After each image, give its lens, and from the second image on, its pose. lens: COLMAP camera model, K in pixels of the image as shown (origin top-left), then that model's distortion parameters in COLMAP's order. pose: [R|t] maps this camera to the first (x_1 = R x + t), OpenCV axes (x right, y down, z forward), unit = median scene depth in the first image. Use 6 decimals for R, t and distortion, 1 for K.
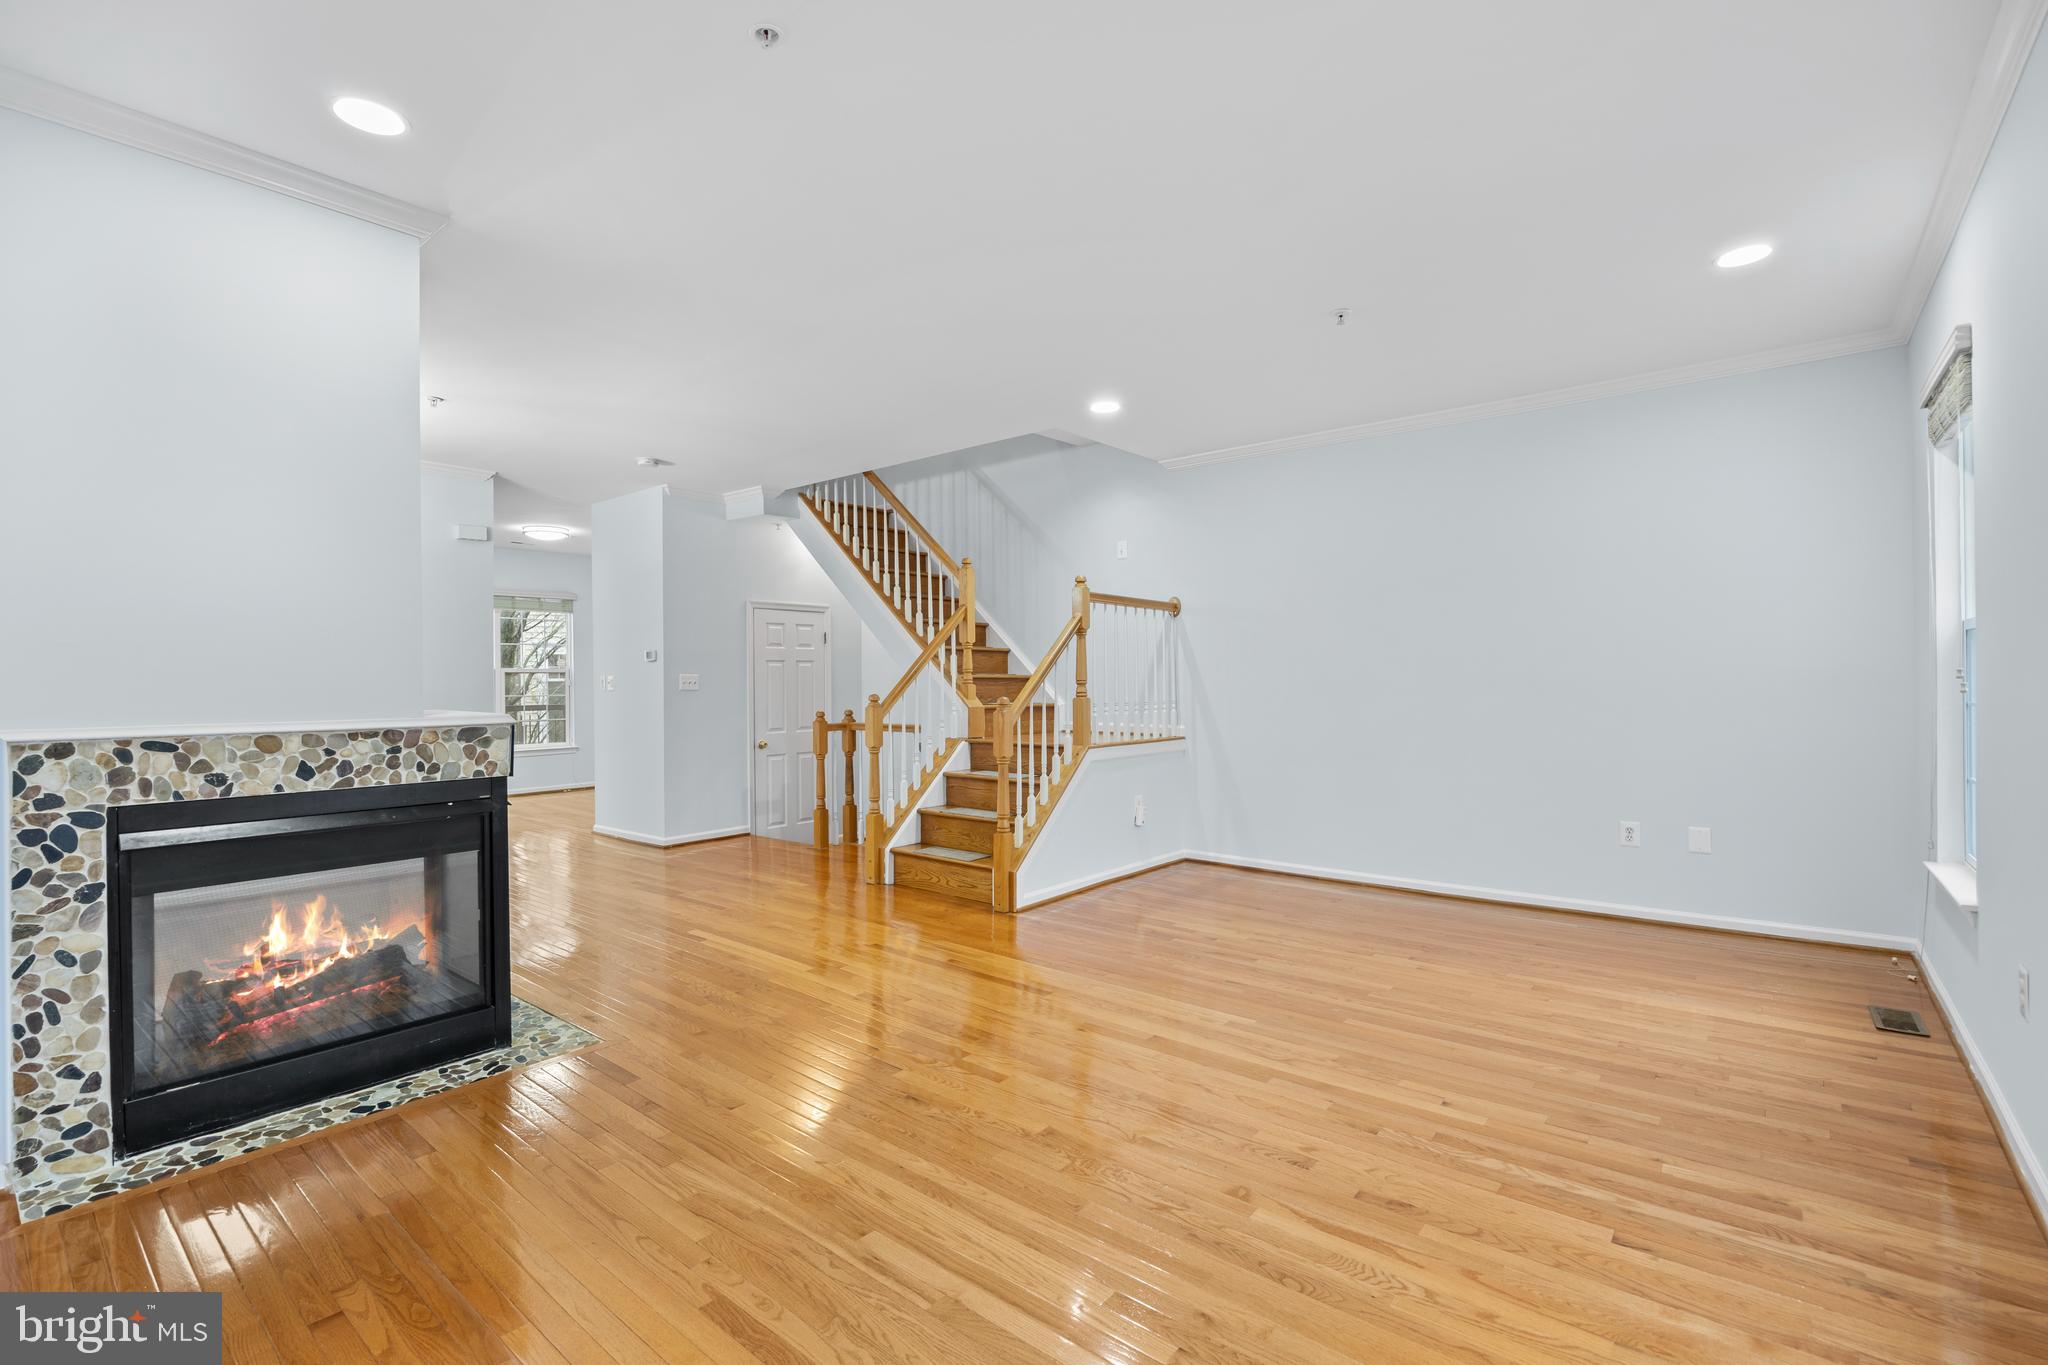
lens RADIAL K [[920.9, 0, 1028.6], [0, 920.9, 677.5], [0, 0, 1]] dist [-0.019866, 0.000830]
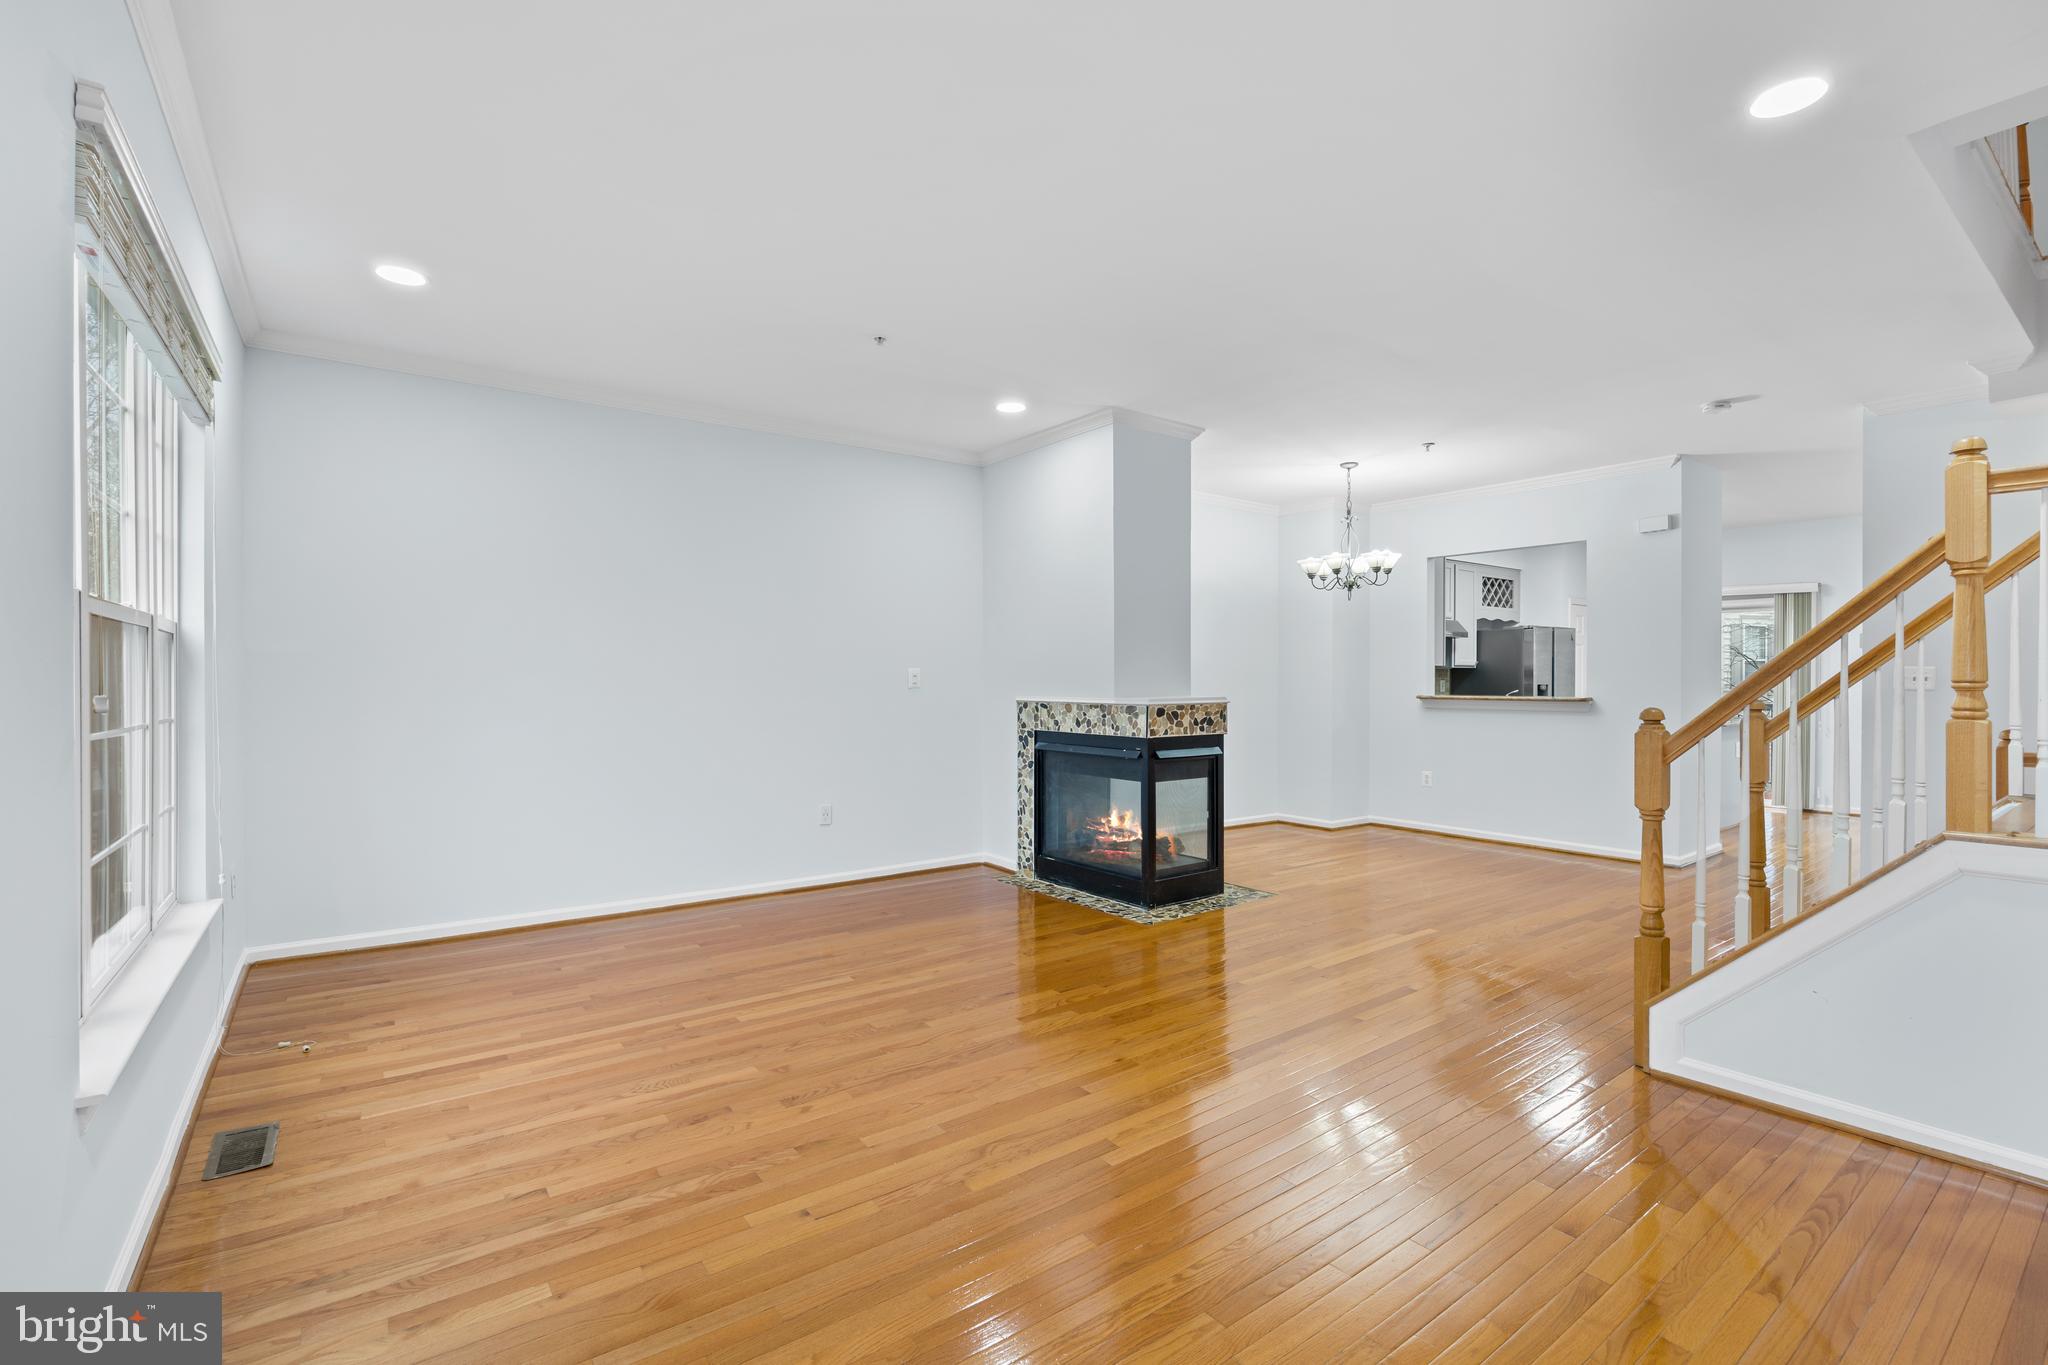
lens RADIAL K [[920.9, 0, 1023.7], [0, 920.9, 679.2], [0, 0, 1]] dist [-0.019866, 0.000830]
pose [[-0.250408, 0.008437, -0.968104, 1.327109], [0.005879, 0.999957, 0.007193, -0.008010], [0.968122, -0.003891, -0.250447, 1.560443]]
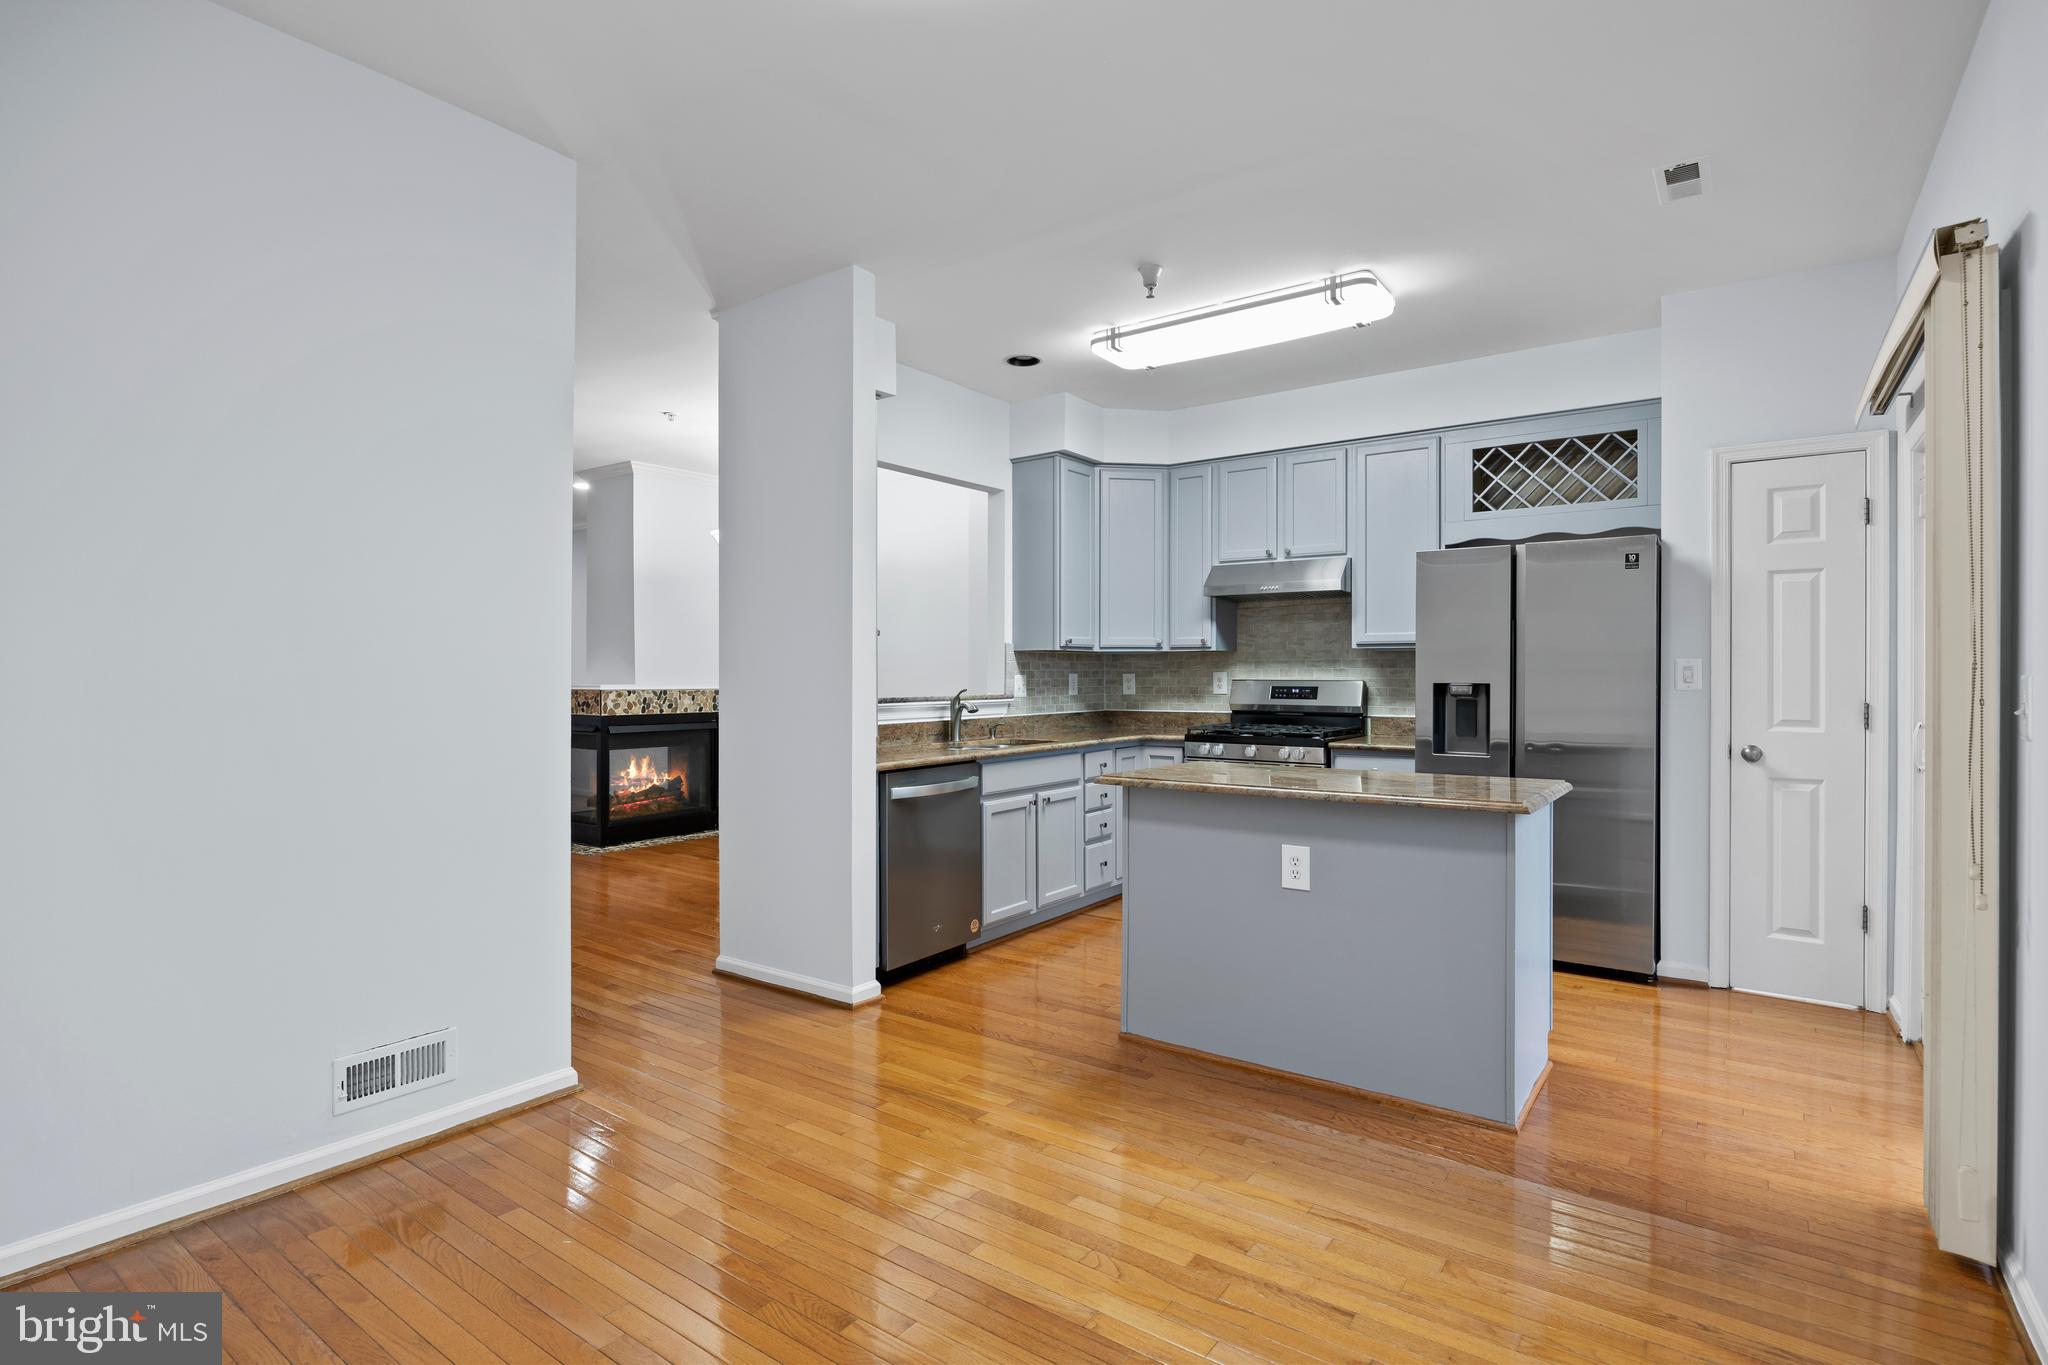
lens RADIAL K [[1009.1, 0, 1027.1], [0, 1009.1, 692.2], [0, 0, 1]] dist [0.006025, 0.000306]
pose [[-0.998342, 0.005563, -0.057292, -2.012345], [0.004911, 0.999922, 0.011519, 0.045672], [0.057352, 0.011218, -0.998291, 4.494412]]
